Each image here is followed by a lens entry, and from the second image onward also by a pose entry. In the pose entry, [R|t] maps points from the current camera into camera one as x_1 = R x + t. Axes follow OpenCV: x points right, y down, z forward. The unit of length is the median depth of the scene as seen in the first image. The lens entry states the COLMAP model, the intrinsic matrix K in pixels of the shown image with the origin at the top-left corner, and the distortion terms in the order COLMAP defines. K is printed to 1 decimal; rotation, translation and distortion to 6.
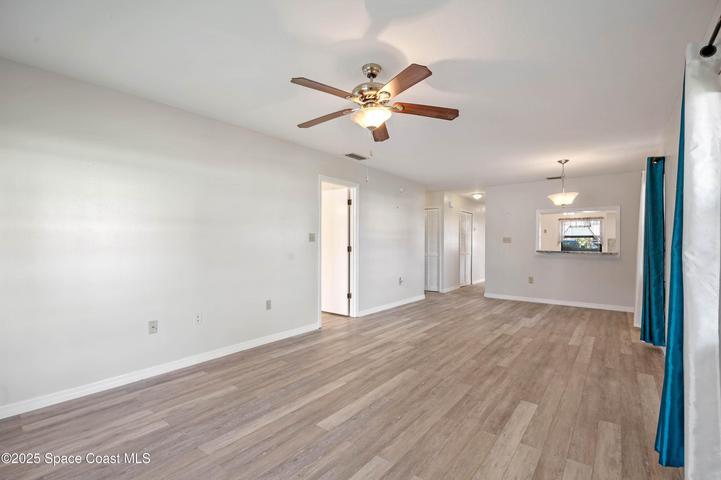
lens RADIAL K [[336.0, 0, 366.0], [0, 336.0, 241.9], [0, 0, 1]] dist [-0.007967, -0.002200]
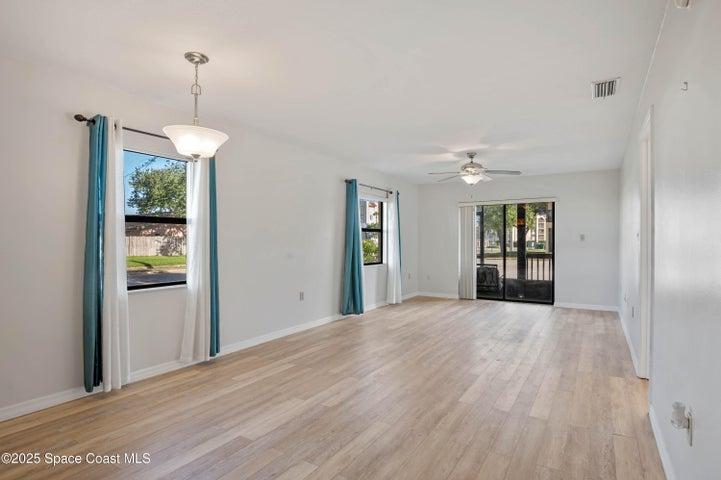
lens RADIAL K [[384.9, 0, 357.0], [0, 384.9, 241.4], [0, 0, 1]] dist [-0.016529, -0.000303]
pose [[-0.994182, 0.002017, -0.107696, 0.650973], [0.001691, 0.999994, 0.003117, -0.002861], [0.107702, 0.002916, -0.994179, 2.285798]]
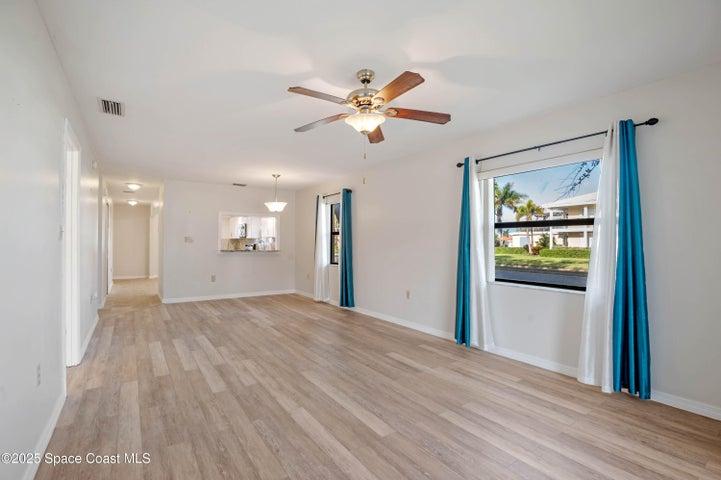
lens RADIAL K [[336.0, 0, 358.9], [0, 336.0, 240.7], [0, 0, 1]] dist [-0.007967, -0.002200]
pose [[0.294803, 0.006333, 0.955537, -0.711493], [-0.005045, 0.999974, -0.005071, 0.000116], [-0.955545, -0.003325, 0.294828, 0.523187]]
